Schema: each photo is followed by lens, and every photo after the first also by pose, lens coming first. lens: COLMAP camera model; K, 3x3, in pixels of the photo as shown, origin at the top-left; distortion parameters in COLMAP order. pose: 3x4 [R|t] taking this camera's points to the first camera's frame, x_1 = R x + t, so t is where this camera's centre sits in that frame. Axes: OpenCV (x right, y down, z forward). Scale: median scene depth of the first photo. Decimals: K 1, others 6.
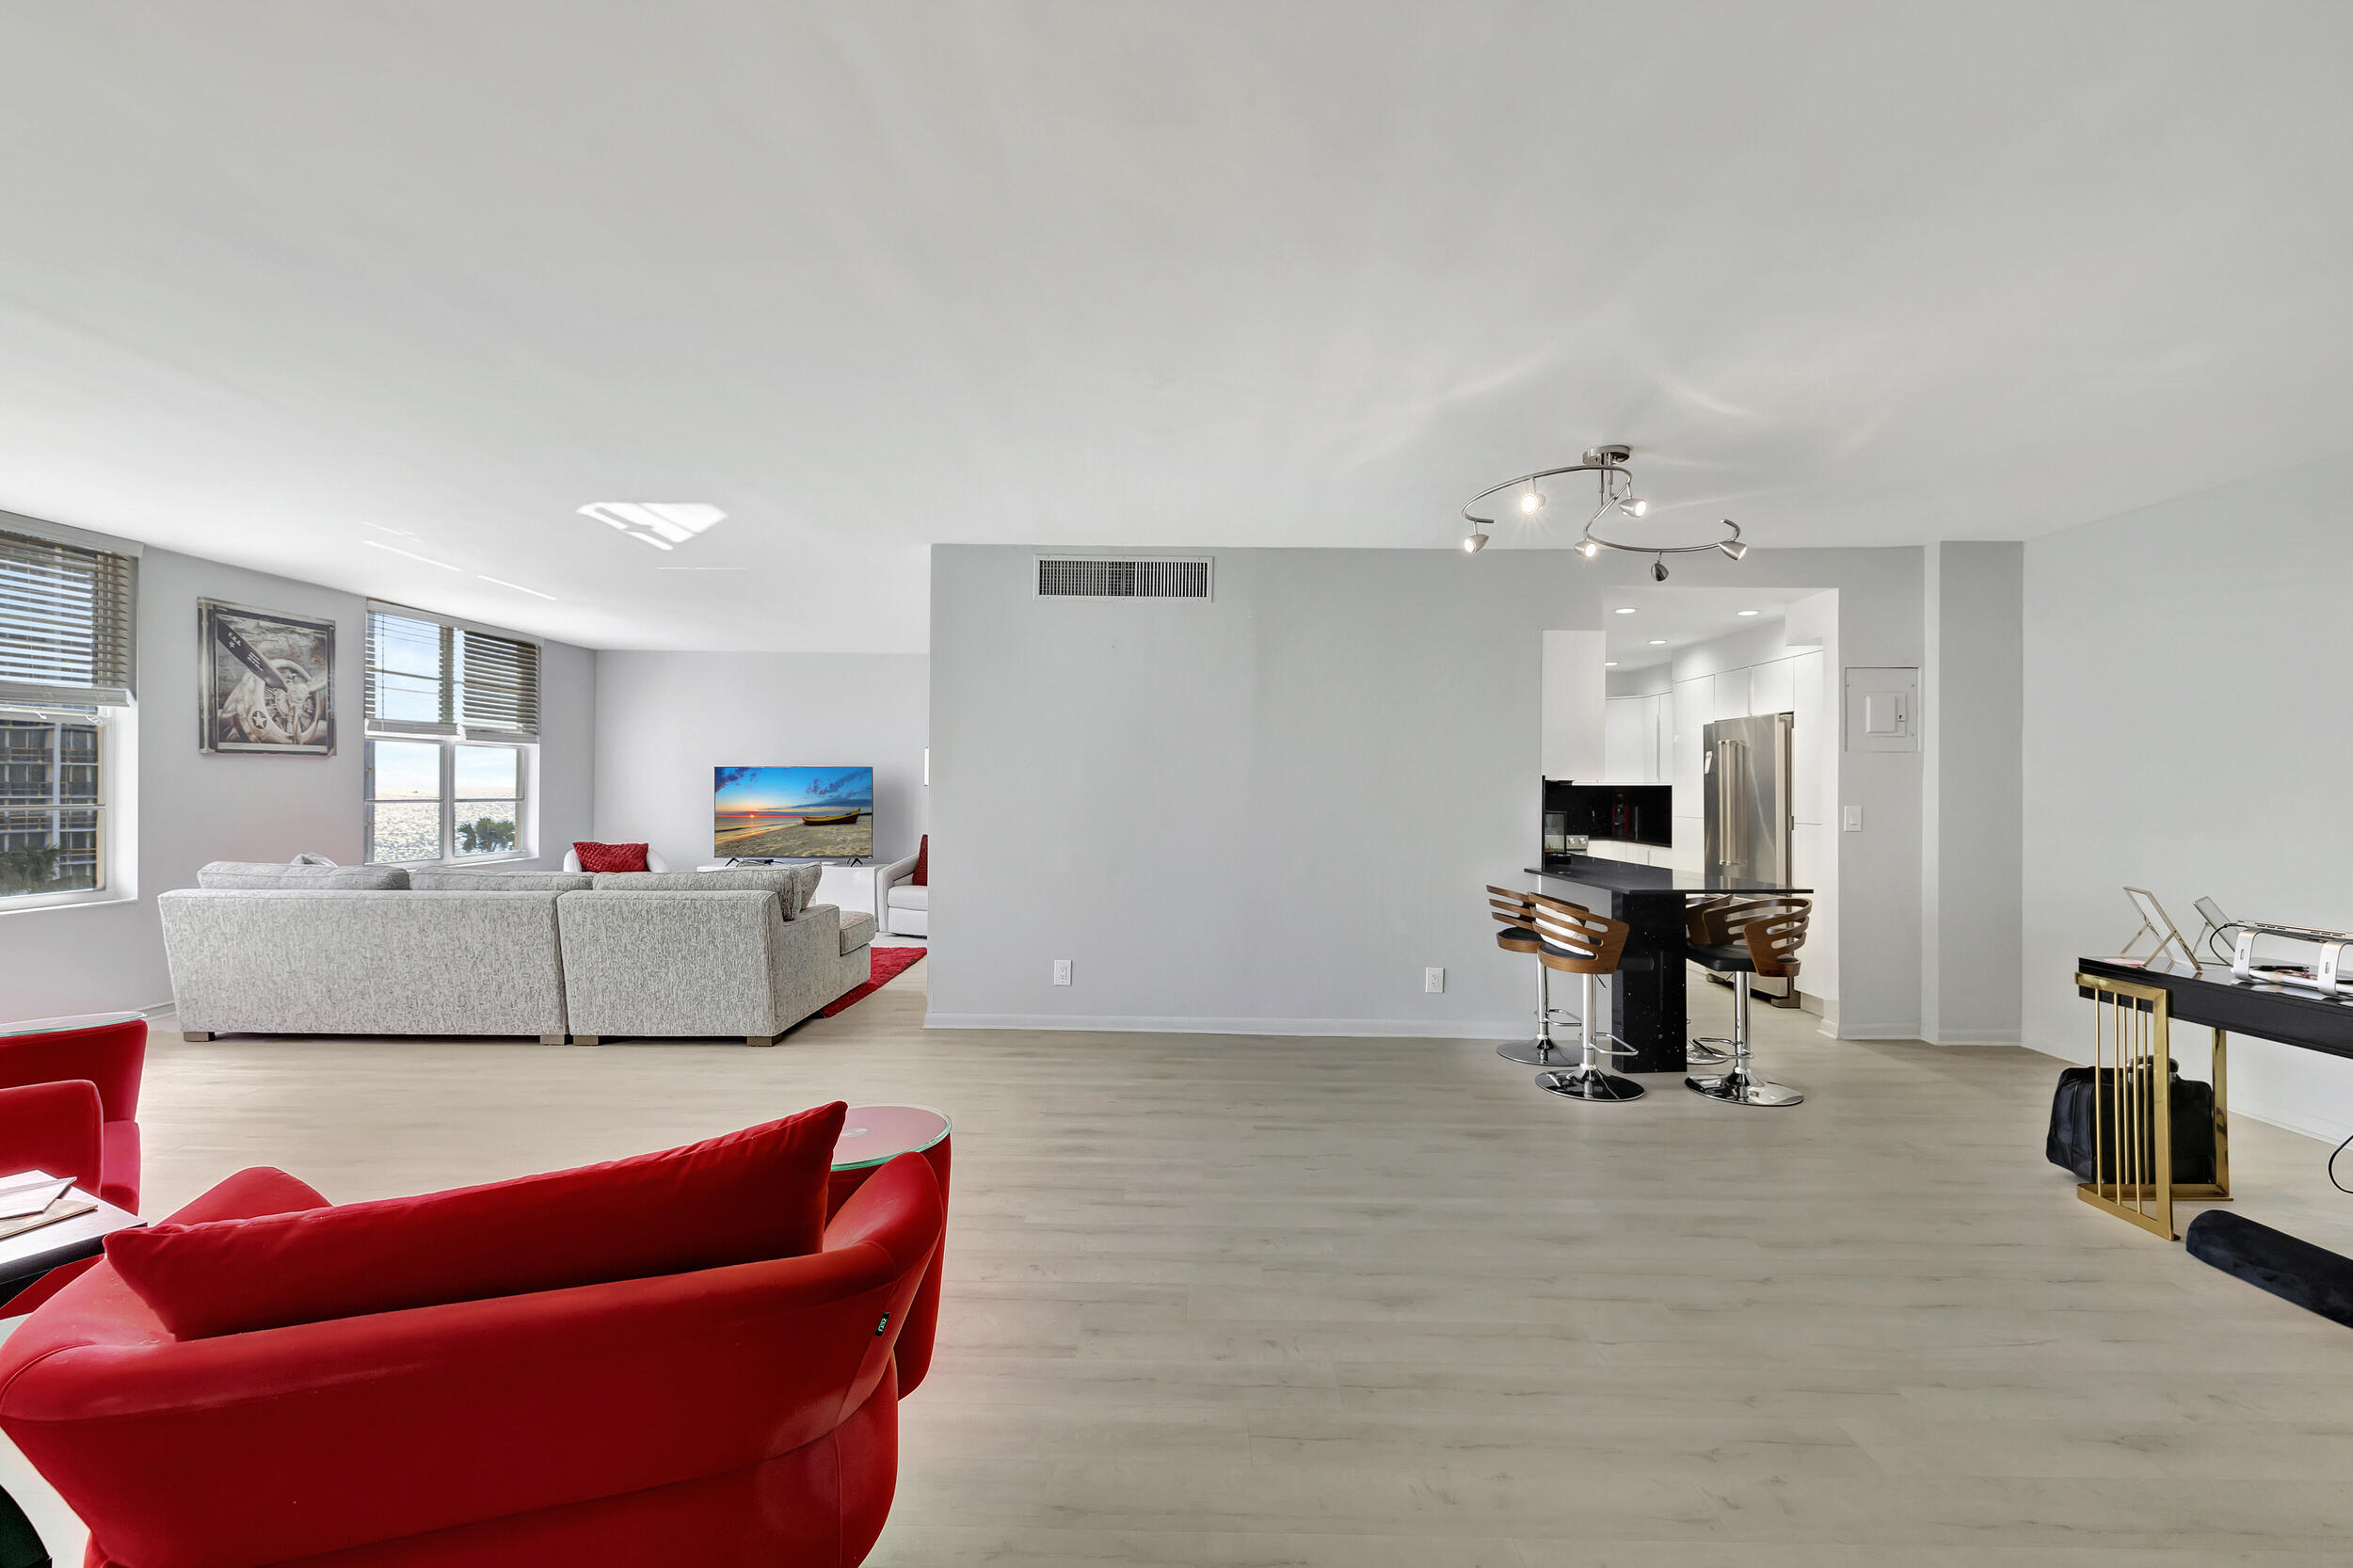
lens RADIAL K [[995.3, 0, 1172.8], [0, 995.3, 788.4], [0, 0, 1]] dist [-0.006625, 0.000728]
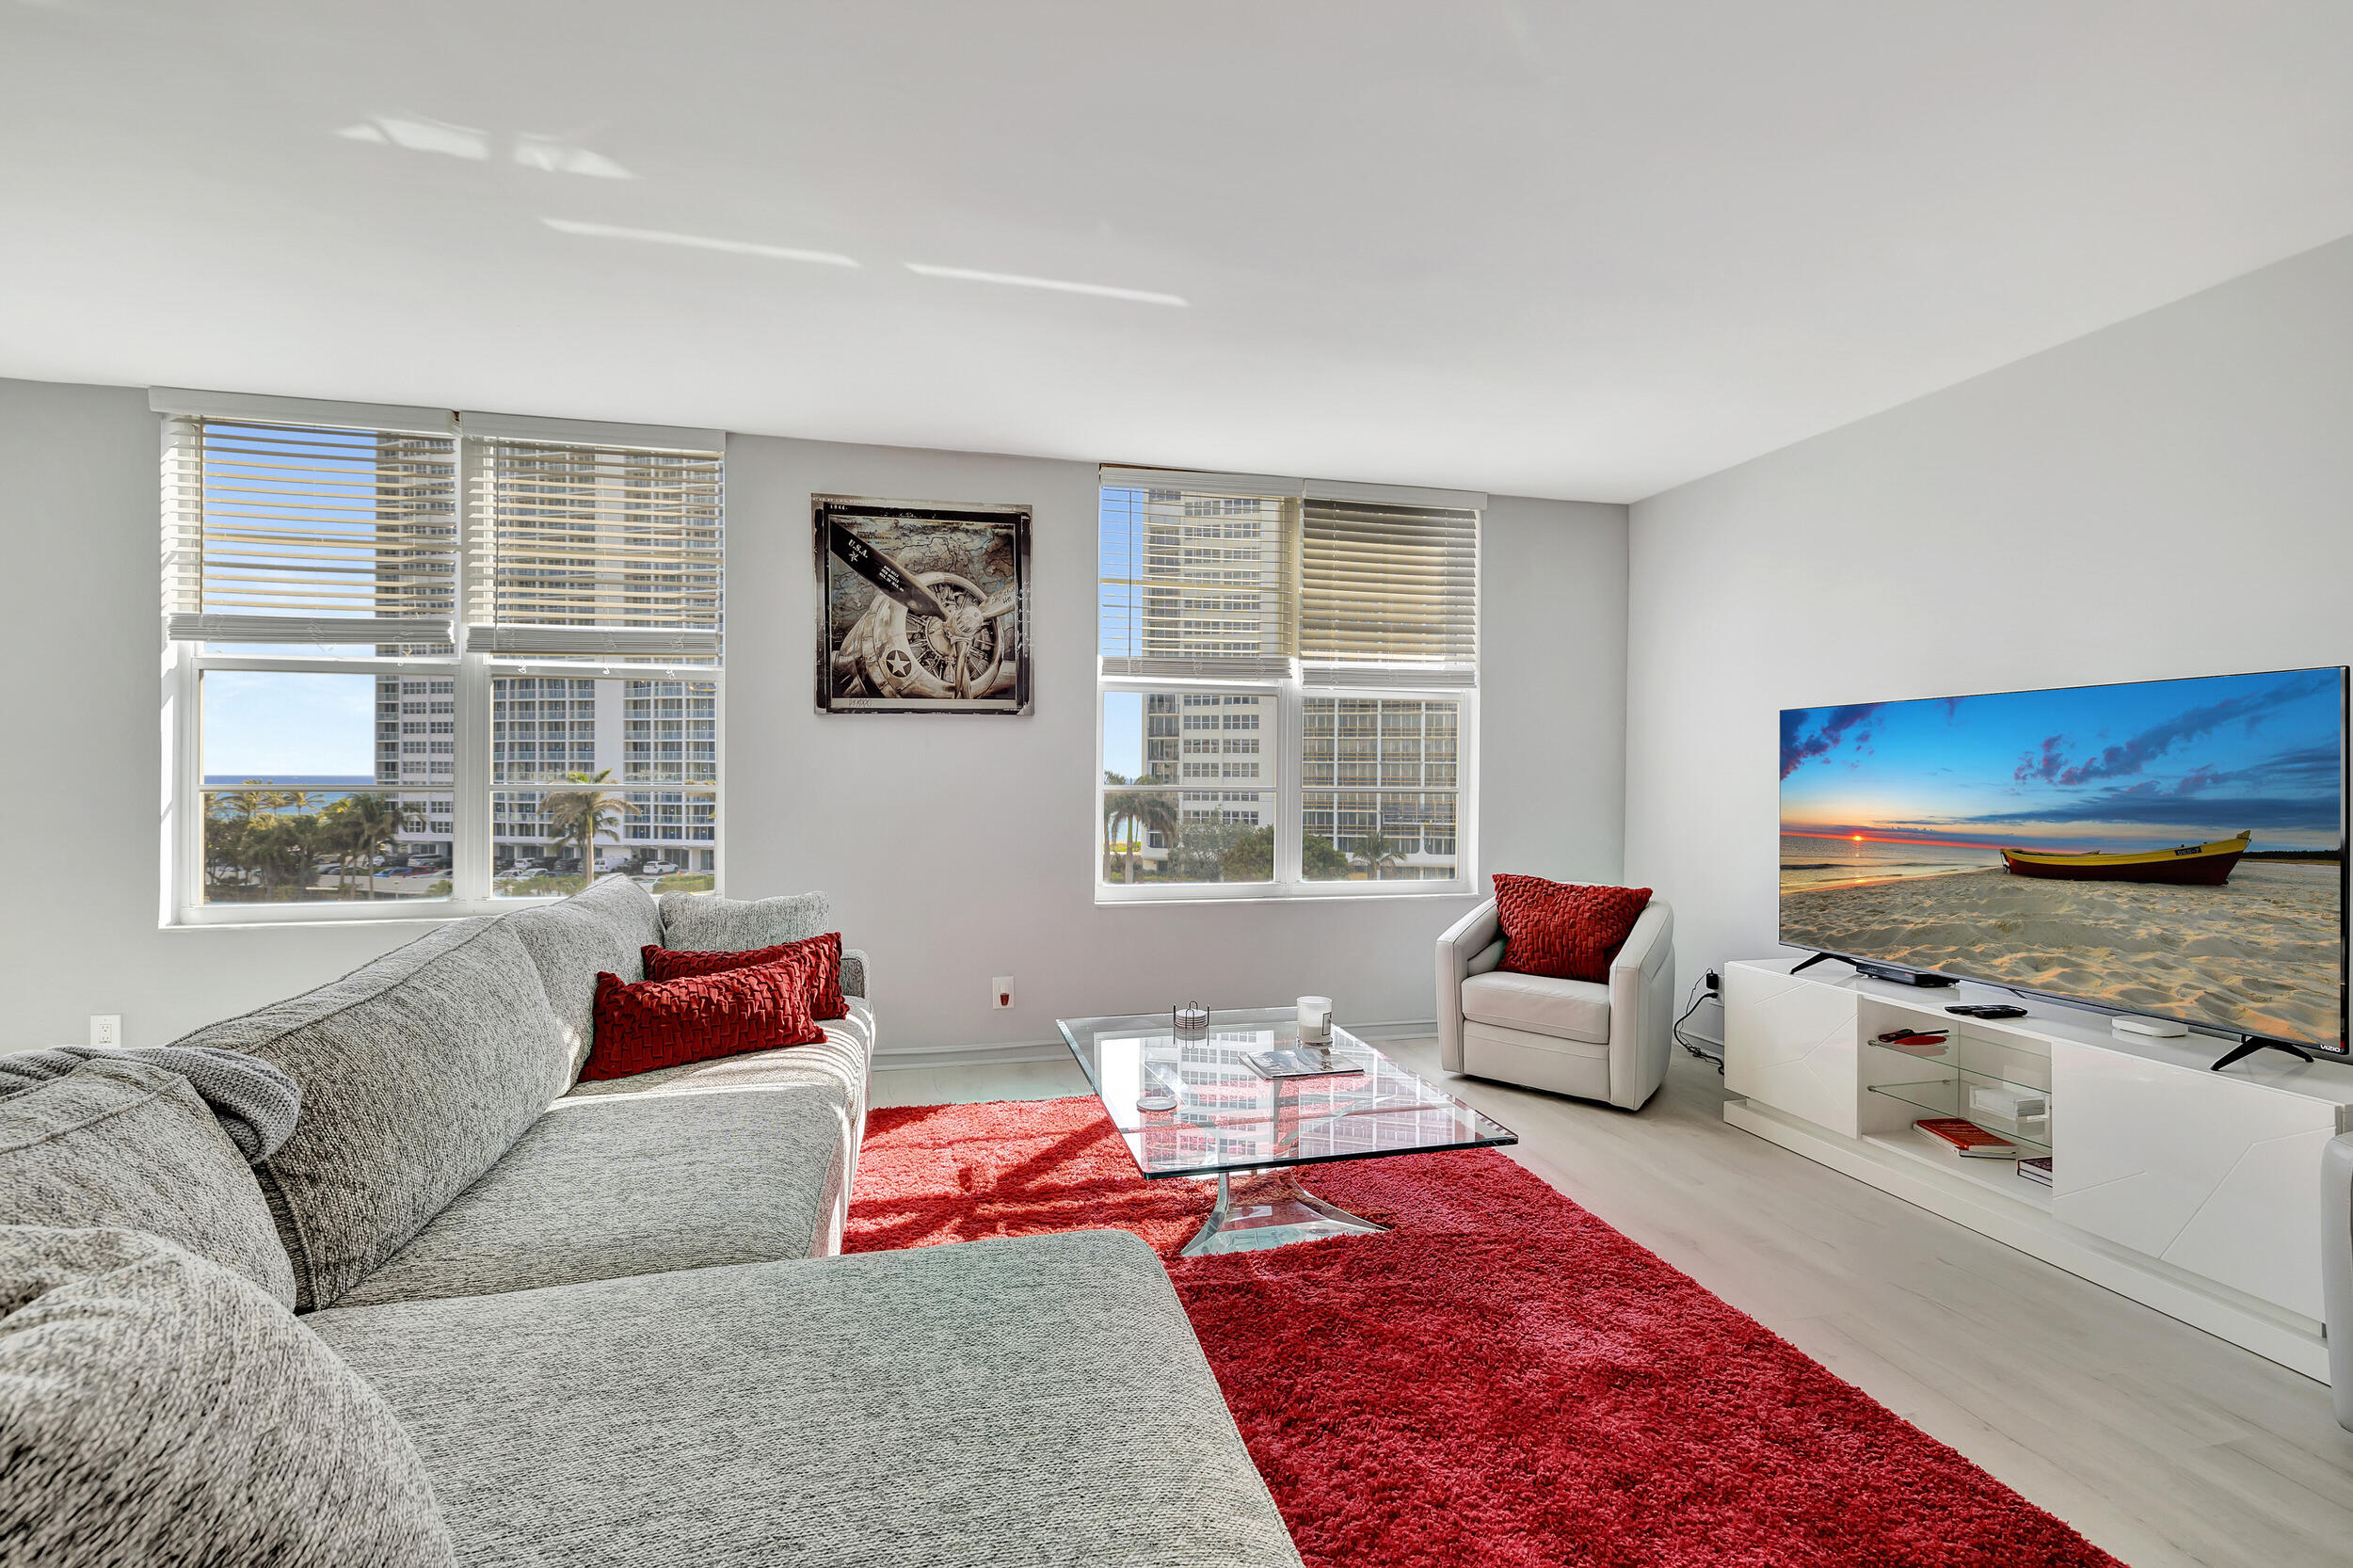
lens RADIAL K [[995.3, 0, 1171.5], [0, 995.3, 782.0], [0, 0, 1]] dist [-0.006625, 0.000728]
pose [[0.254133, 0.000295, -0.967169, -0.222268], [-0.003804, 0.999993, -0.000694, 0.011164], [0.967162, 0.003856, 0.254132, 1.026371]]
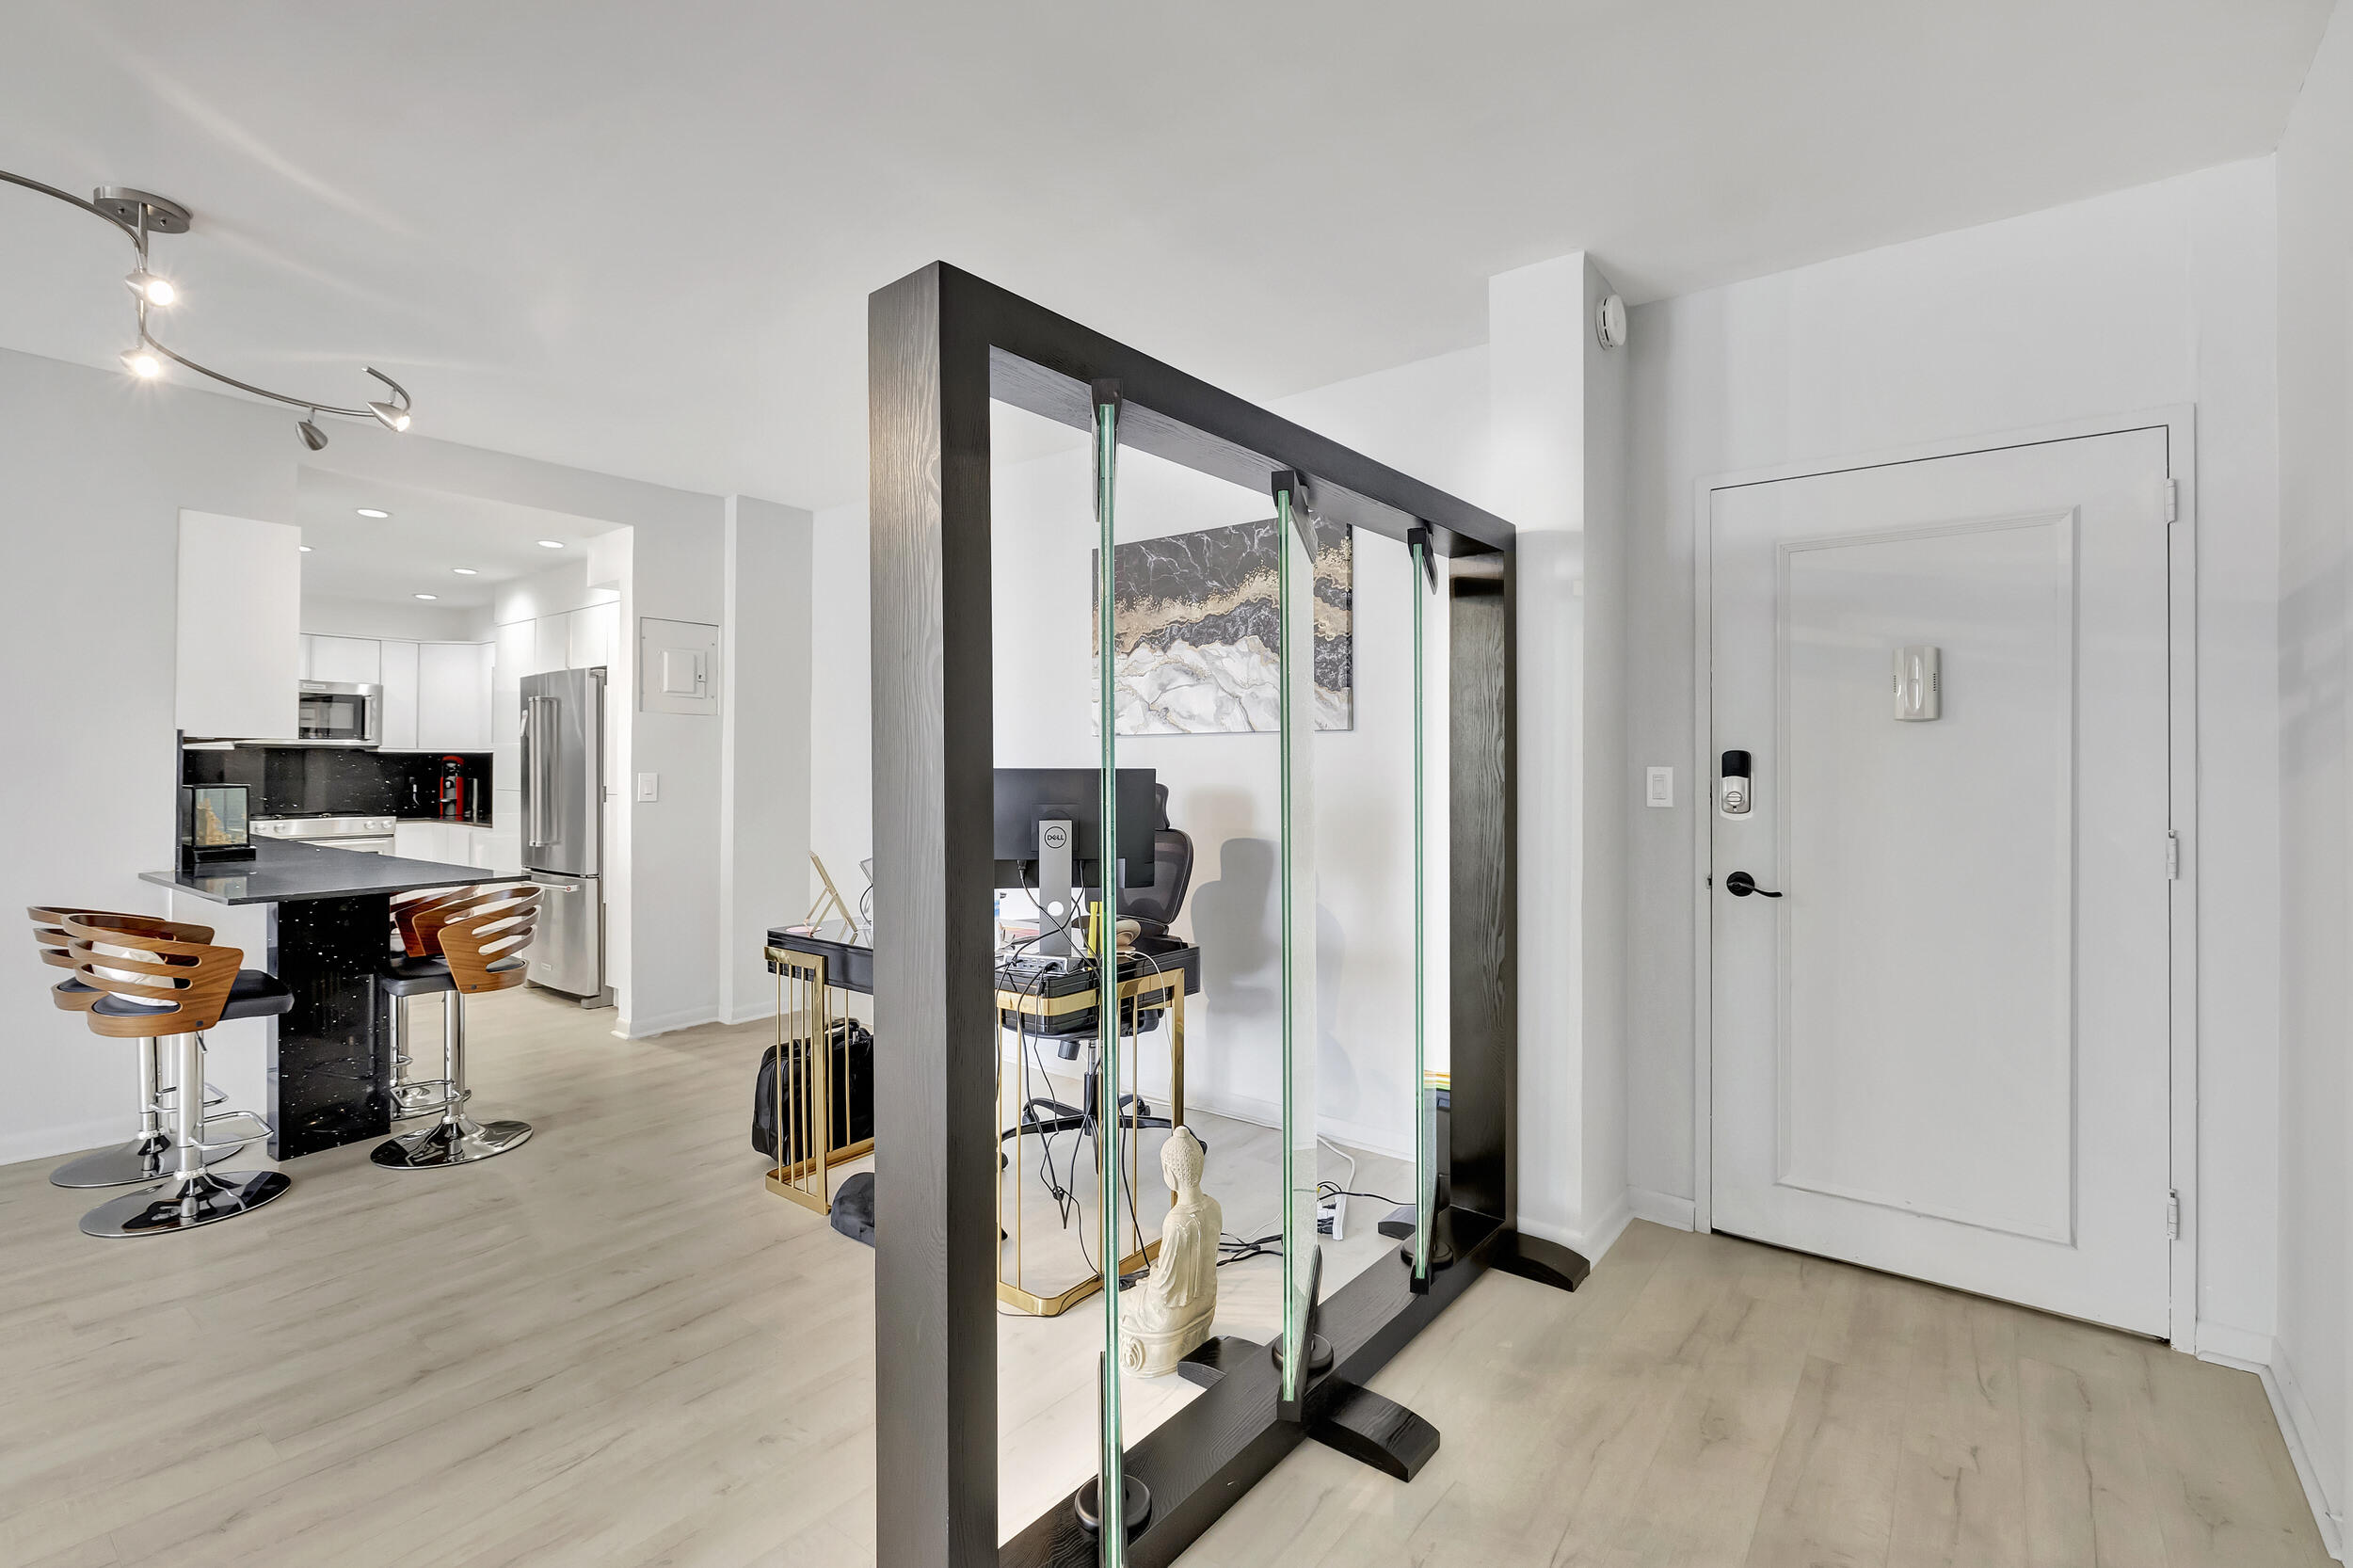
lens RADIAL K [[1029.5, 0, 1184.2], [0, 1029.5, 780.1], [0, 0, 1]] dist [-0.005919, -0.001672]
pose [[0.586941, -0.011219, 0.809552, 0.195471], [-0.002702, 0.999871, 0.015815, 0.006910], [-0.809625, -0.011470, 0.586835, 0.061826]]
